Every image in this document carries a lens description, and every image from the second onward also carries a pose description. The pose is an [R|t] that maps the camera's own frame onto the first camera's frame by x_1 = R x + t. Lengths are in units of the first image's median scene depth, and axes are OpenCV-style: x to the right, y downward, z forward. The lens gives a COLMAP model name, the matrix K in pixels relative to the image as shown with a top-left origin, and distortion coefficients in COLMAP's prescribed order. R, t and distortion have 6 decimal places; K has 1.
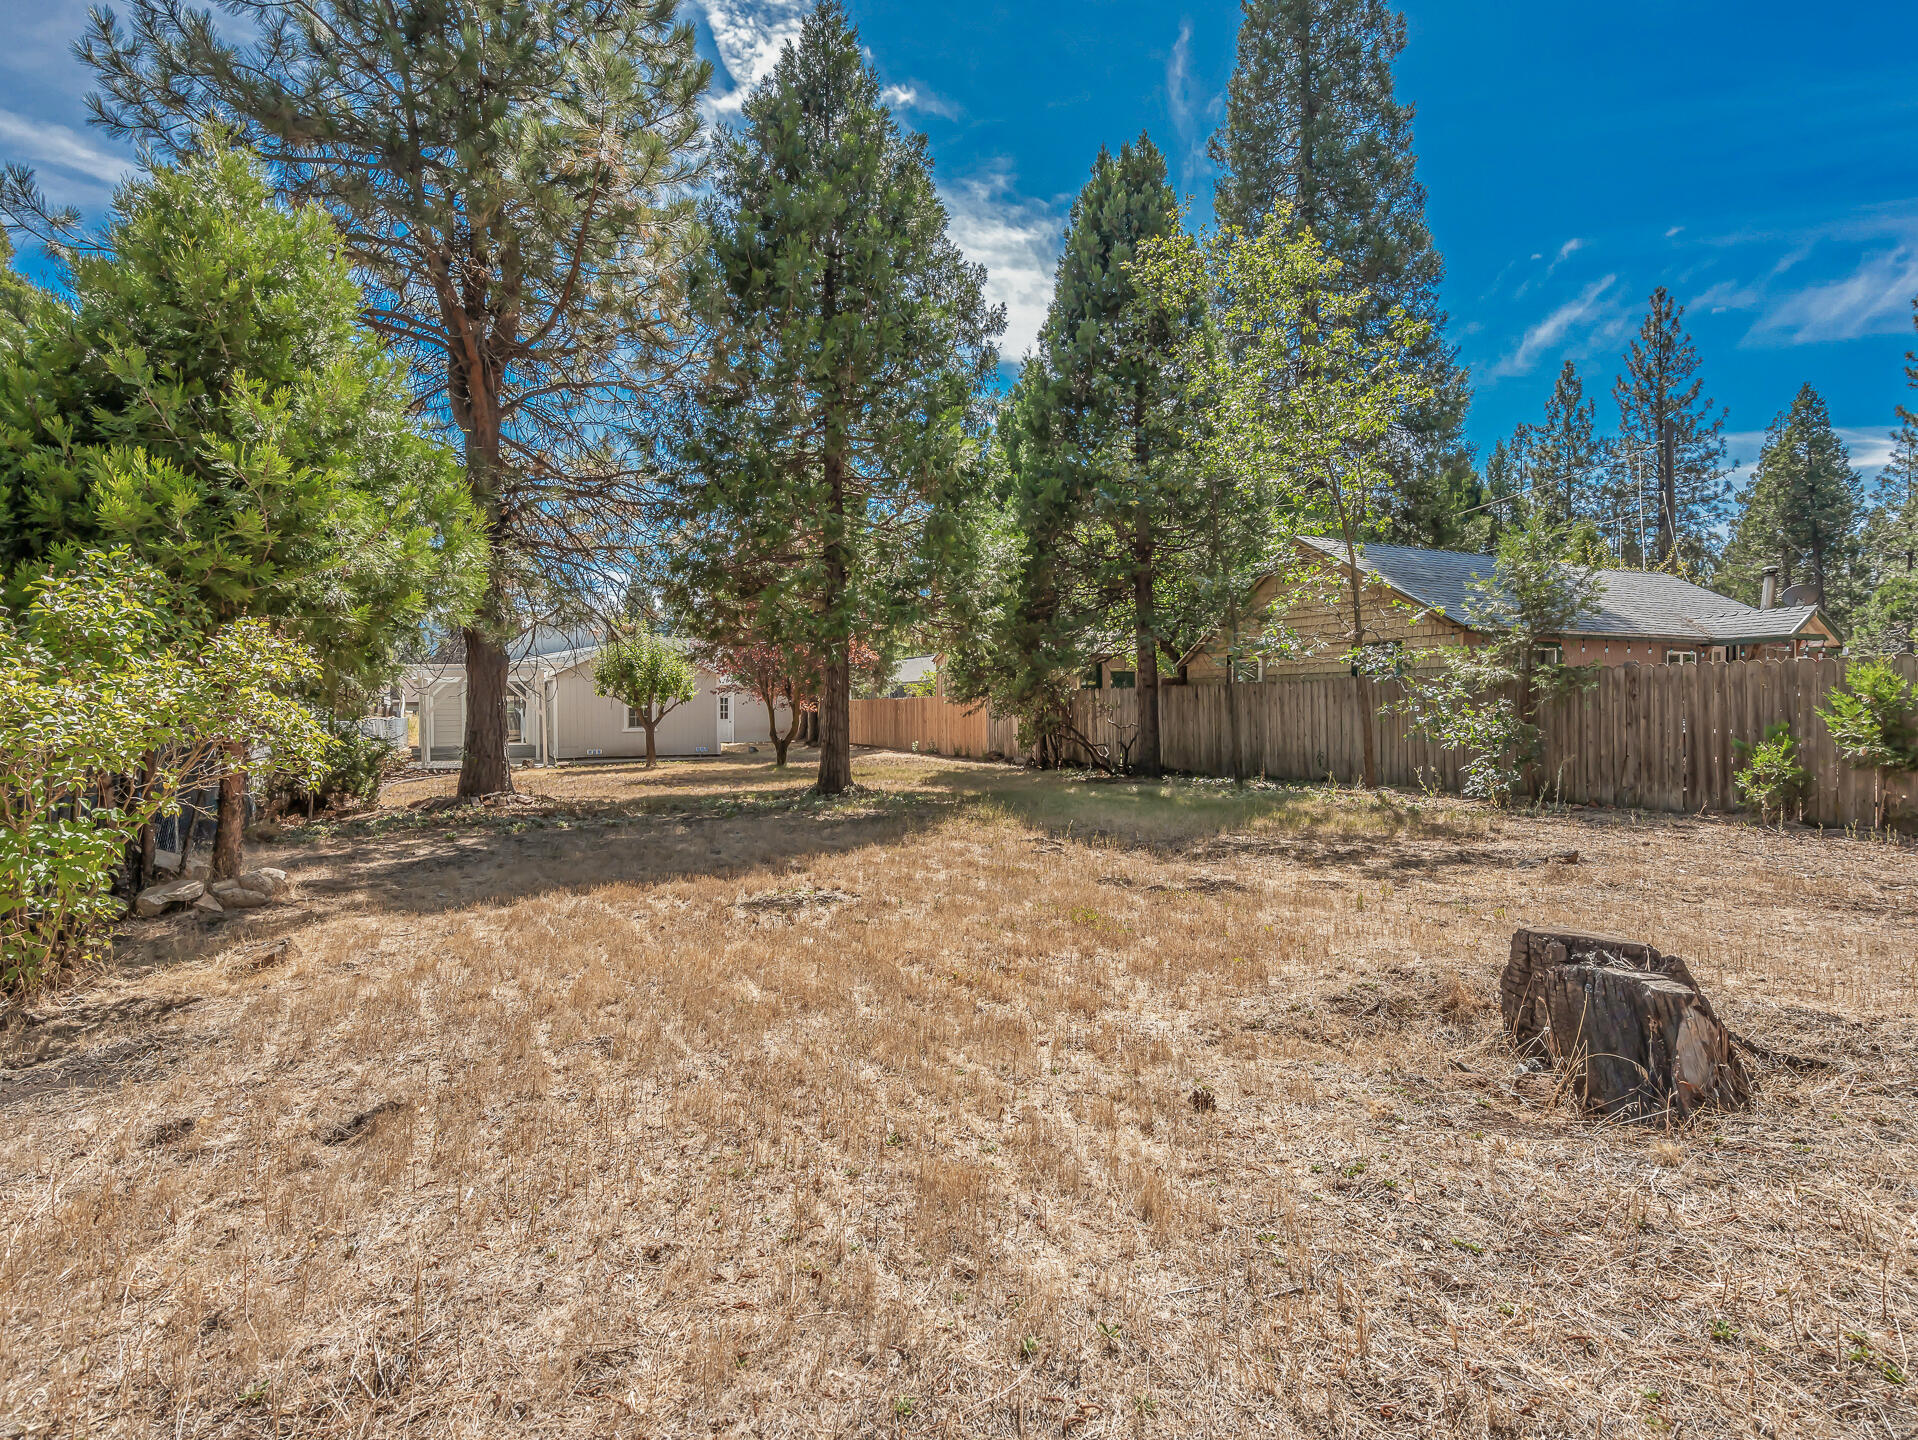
lens RADIAL K [[995.3, 0, 959.0], [0, 995.3, 720.0], [0, 0, 1]] dist [-0.003164, -0.000299]
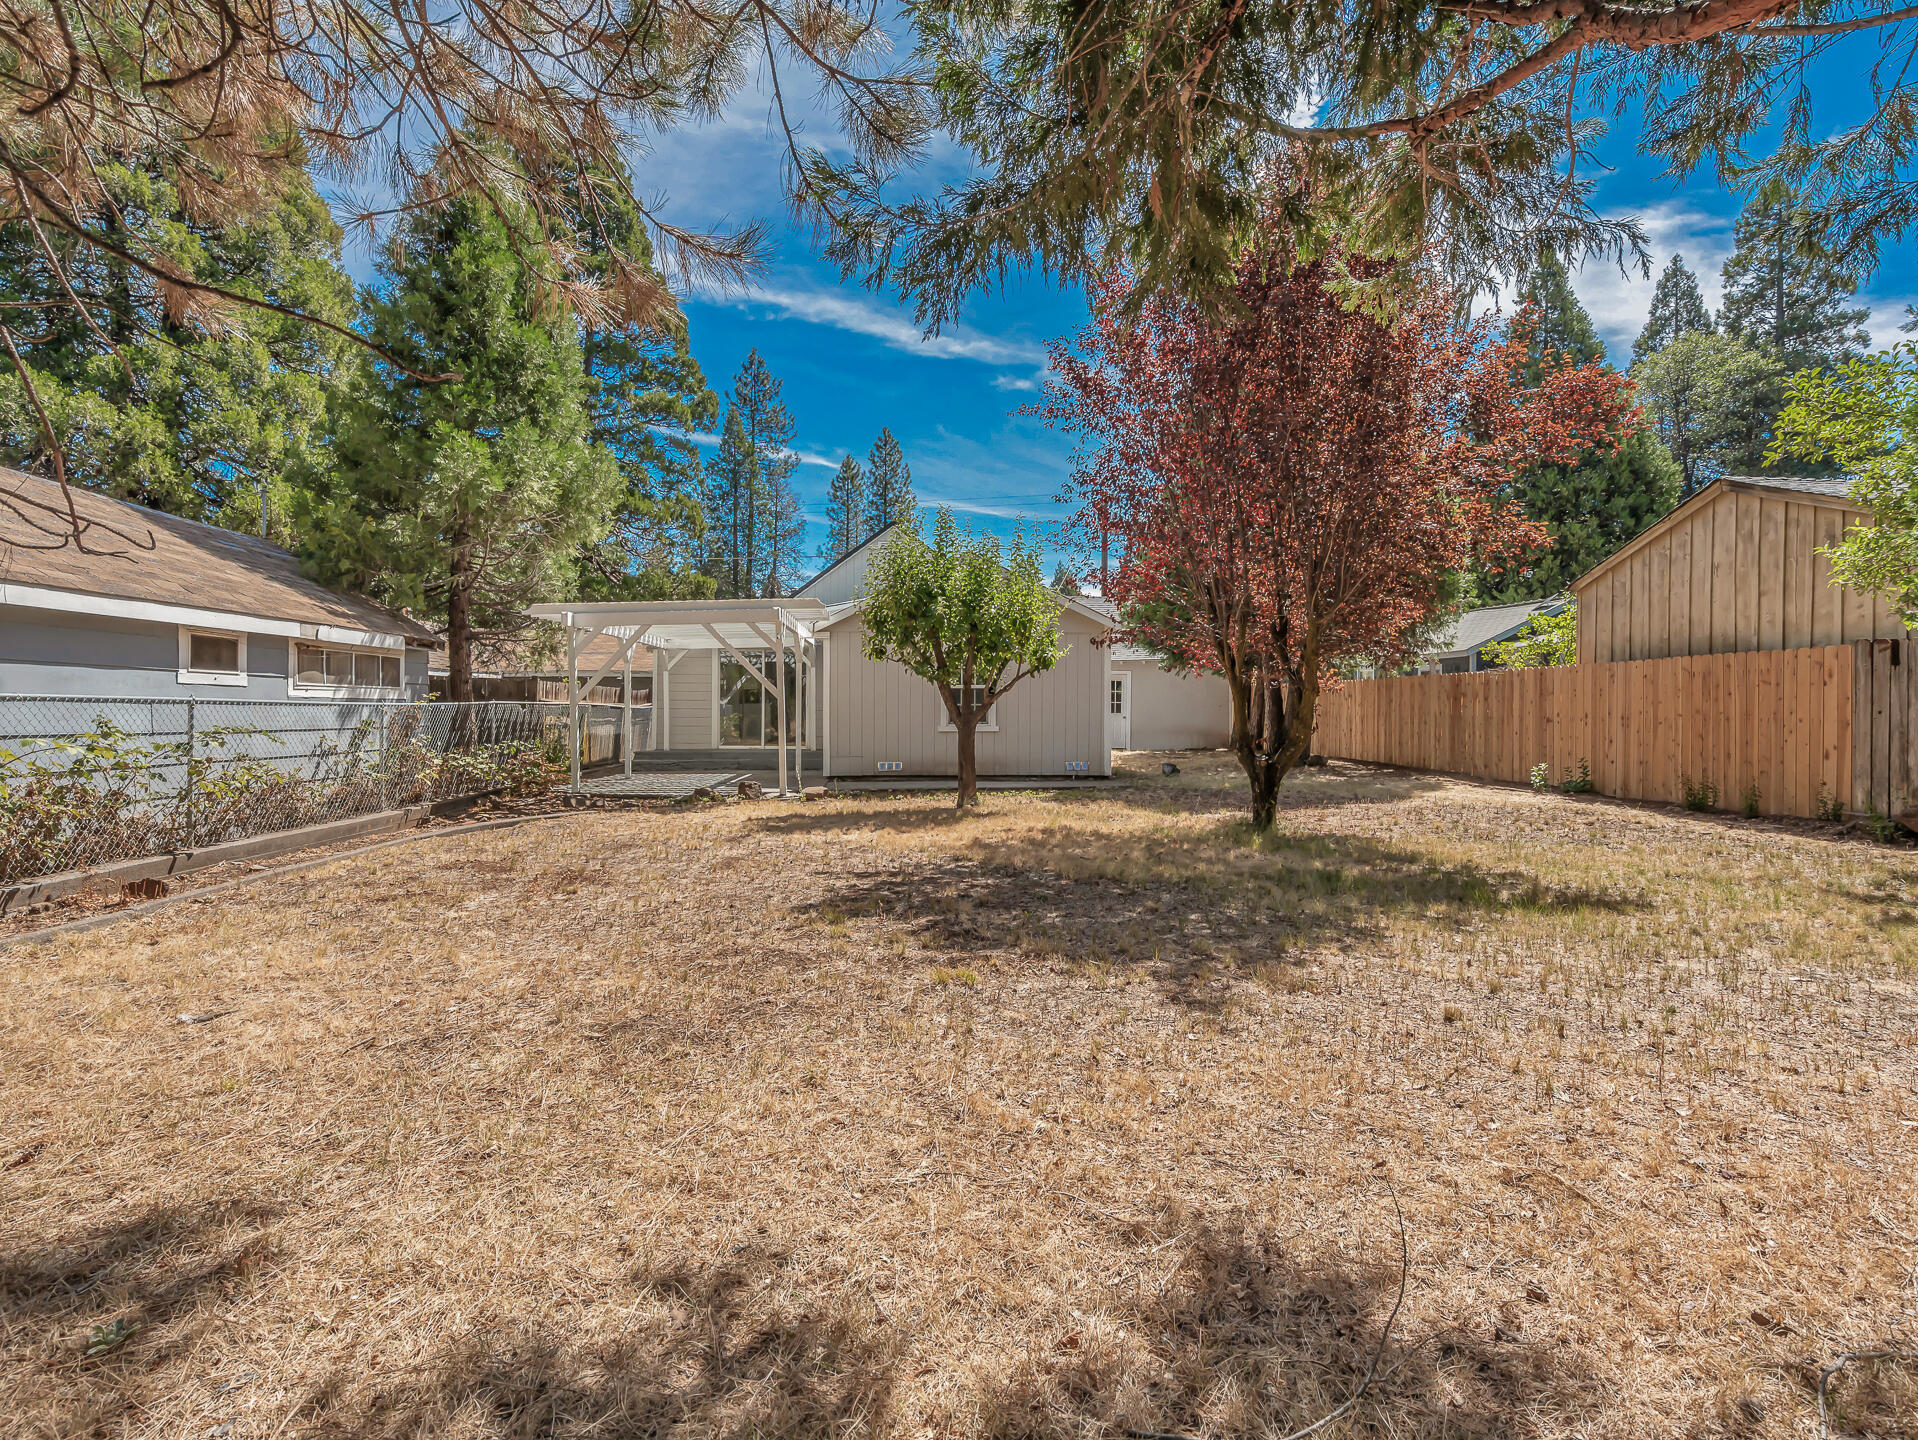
lens RADIAL K [[995.3, 0, 959.0], [0, 995.3, 720.0], [0, 0, 1]] dist [-0.003164, -0.000299]
pose [[0.927003, 0.013793, -0.374801, -0.130013], [-0.013581, 0.999903, 0.003208, 0.003873], [0.374808, 0.002116, 0.927100, 0.535491]]
